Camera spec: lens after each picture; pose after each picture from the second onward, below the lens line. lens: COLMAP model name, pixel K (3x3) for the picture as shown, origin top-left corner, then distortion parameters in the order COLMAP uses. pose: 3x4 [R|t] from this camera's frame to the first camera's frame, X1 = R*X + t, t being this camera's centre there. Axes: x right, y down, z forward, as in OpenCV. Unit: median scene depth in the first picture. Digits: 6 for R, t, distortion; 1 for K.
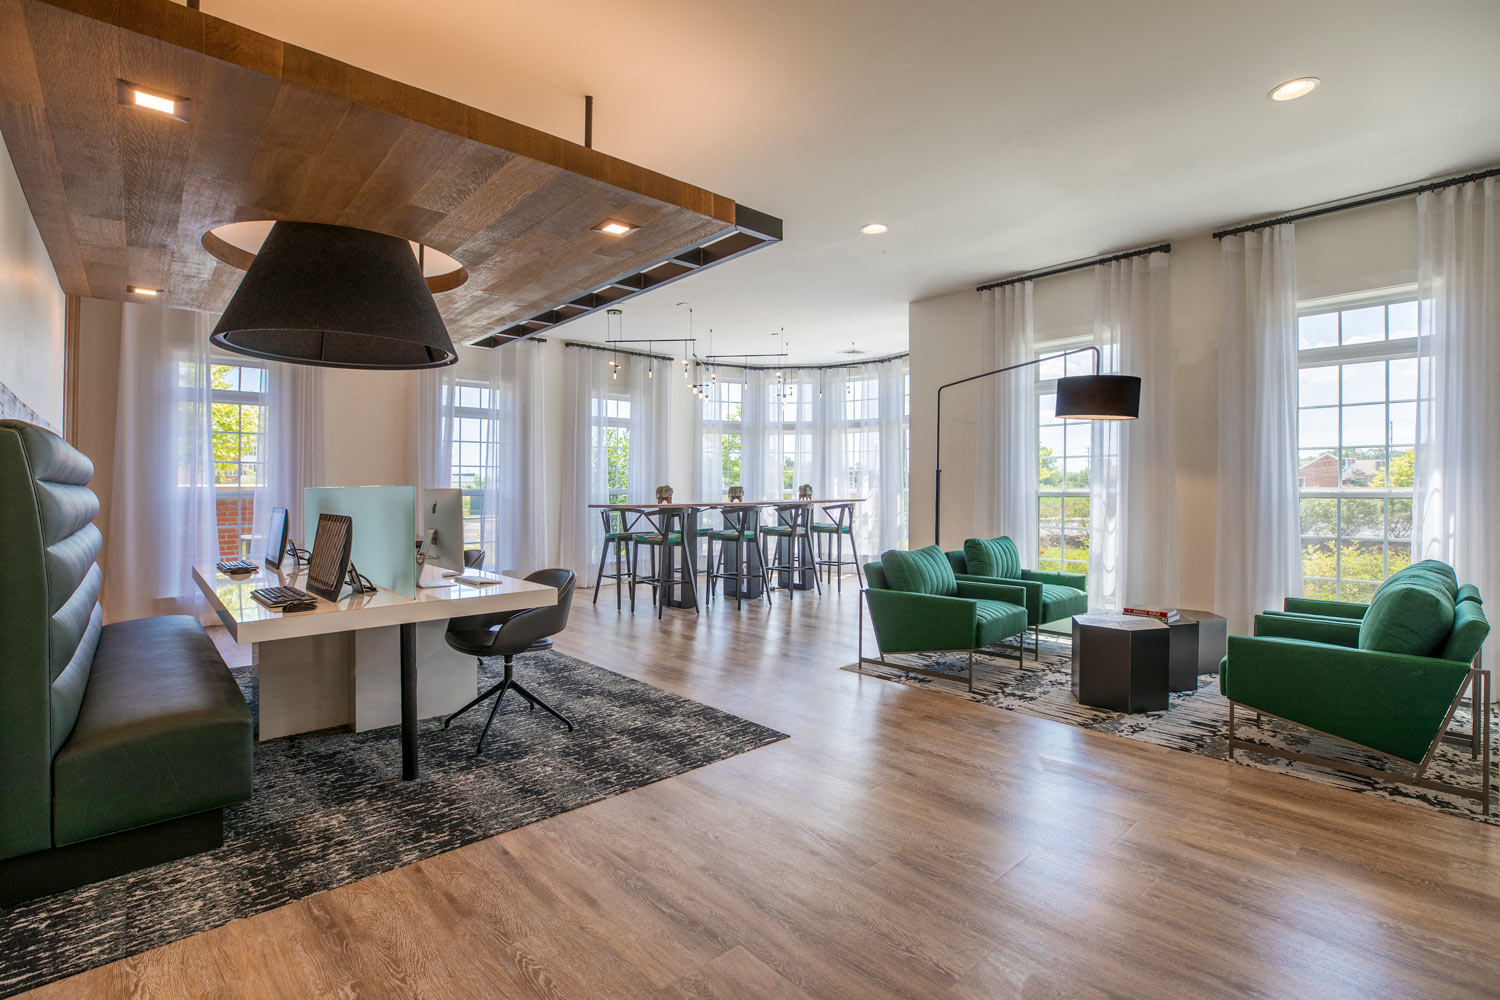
lens RADIAL K [[688.6, 0, 750.0], [0, 688.6, 500.0], [0, 0, 1]] dist [-0.002598, -0.000320]
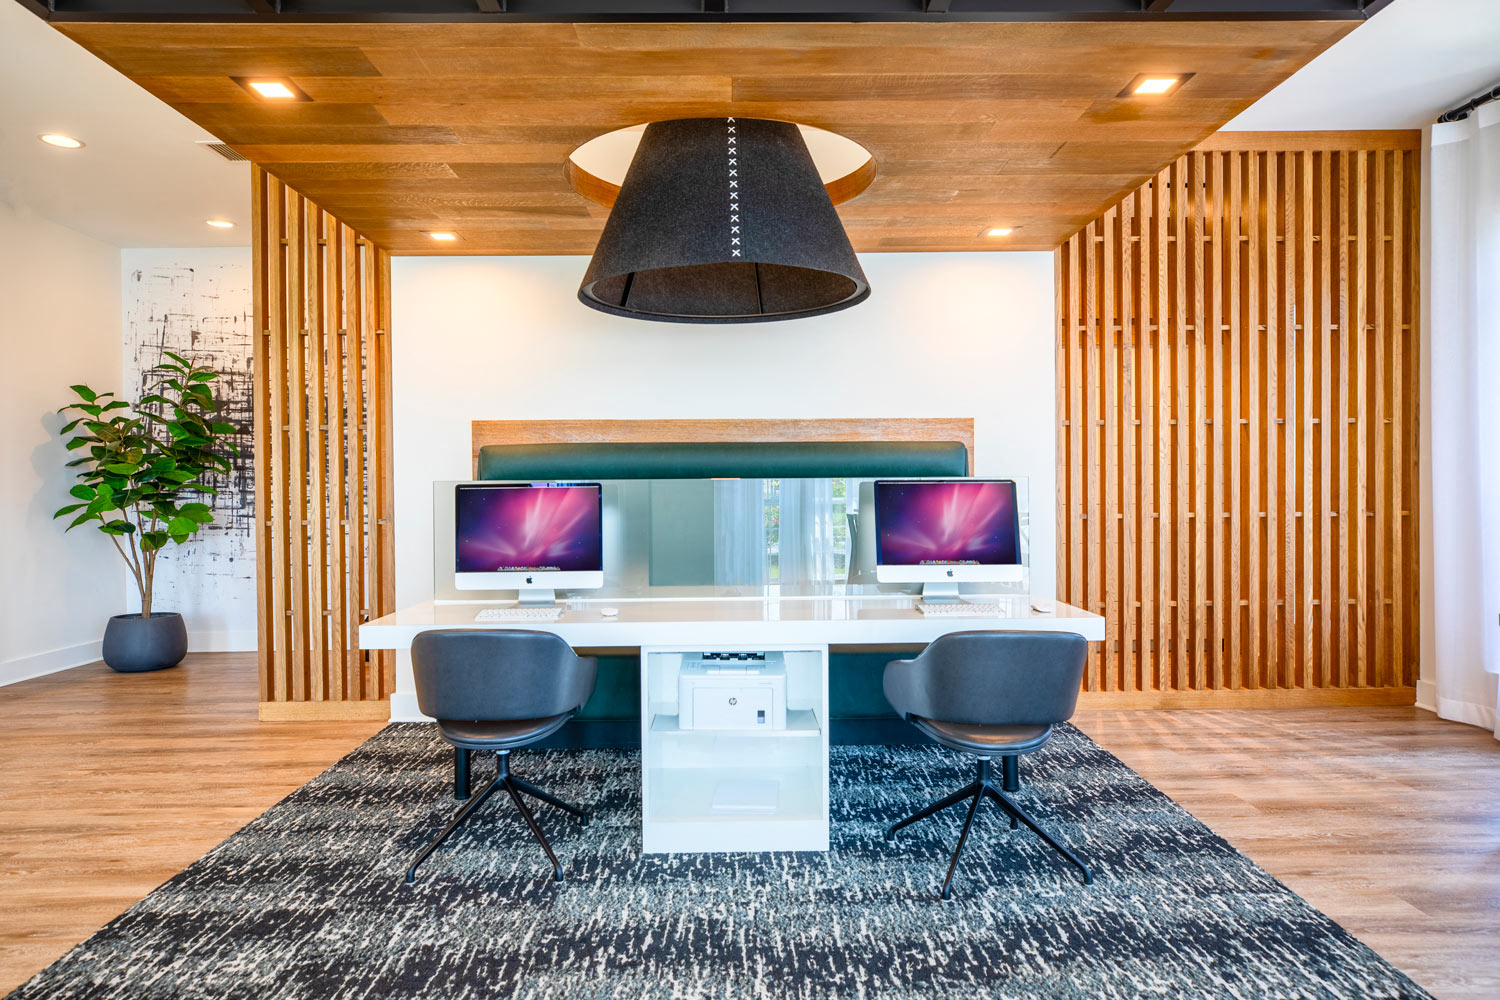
lens RADIAL K [[938.4, 0, 750.0], [0, 938.4, 500.0], [0, 0, 1]] dist [-0.022619, 0.027190]
pose [[-0.664300, 0.019576, -0.747210, 0.145438], [0.000001, 0.999657, 0.026189, -0.024166], [0.747466, 0.017396, -0.664072, 1.671881]]
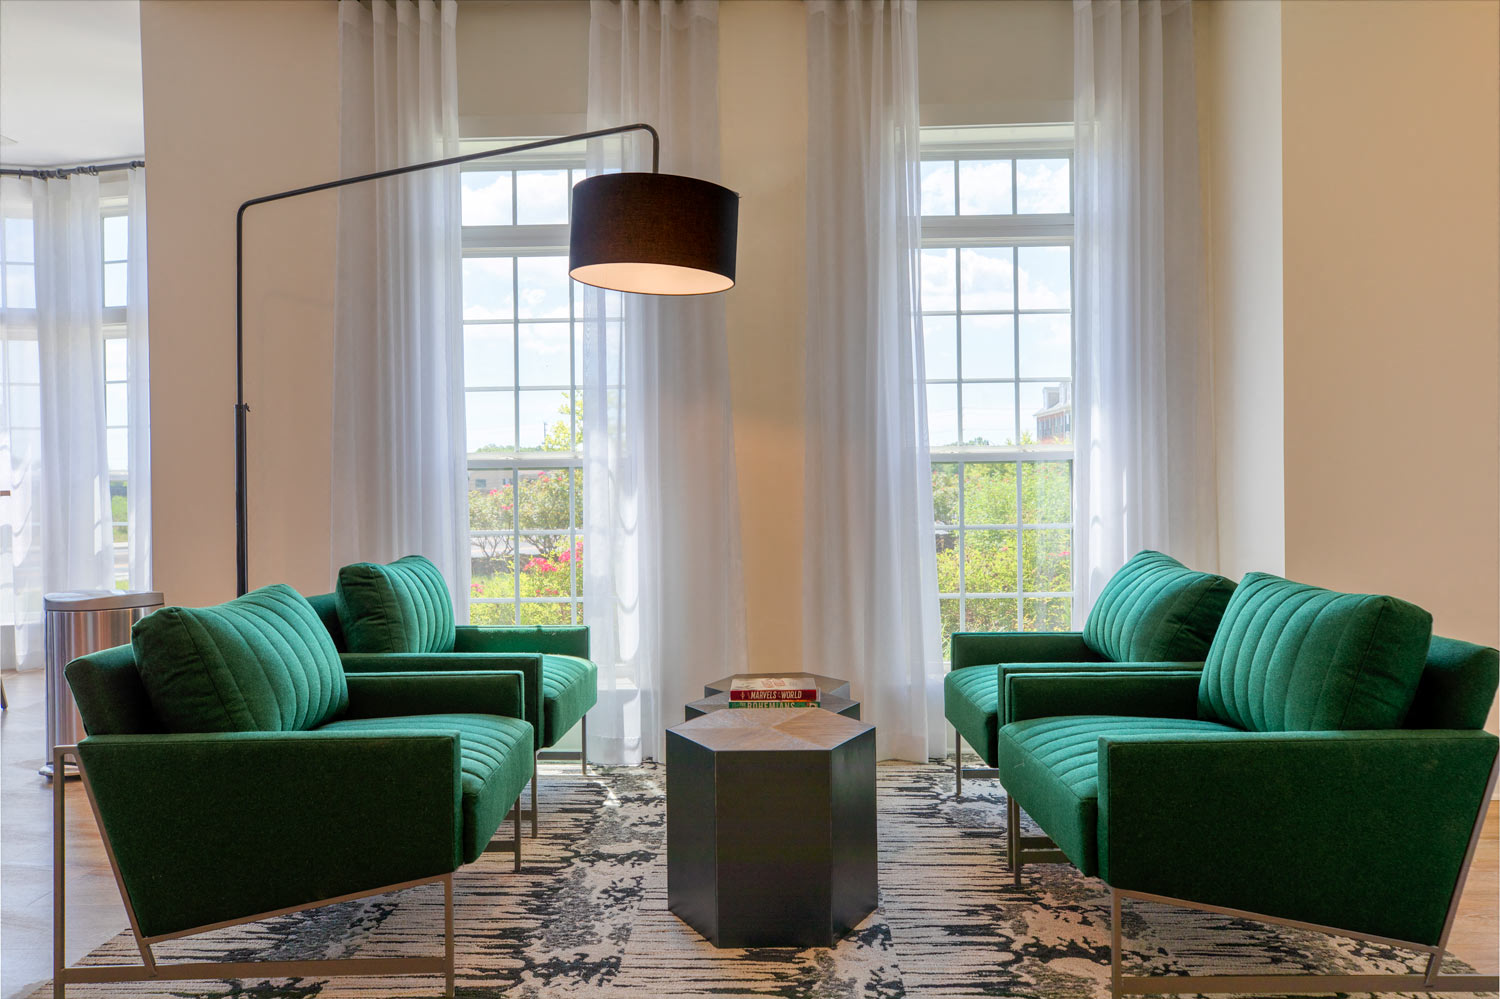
lens RADIAL K [[1048.9, 0, 750.0], [0, 1048.9, 499.5], [0, 0, 1]] dist [0.008065, 0.004198]
pose [[0.692481, -0.010579, 0.721358, 0.047920], [0.016781, 0.999858, -0.001446, 0.033642], [-0.721240, 0.013107, 0.692561, 0.584911]]
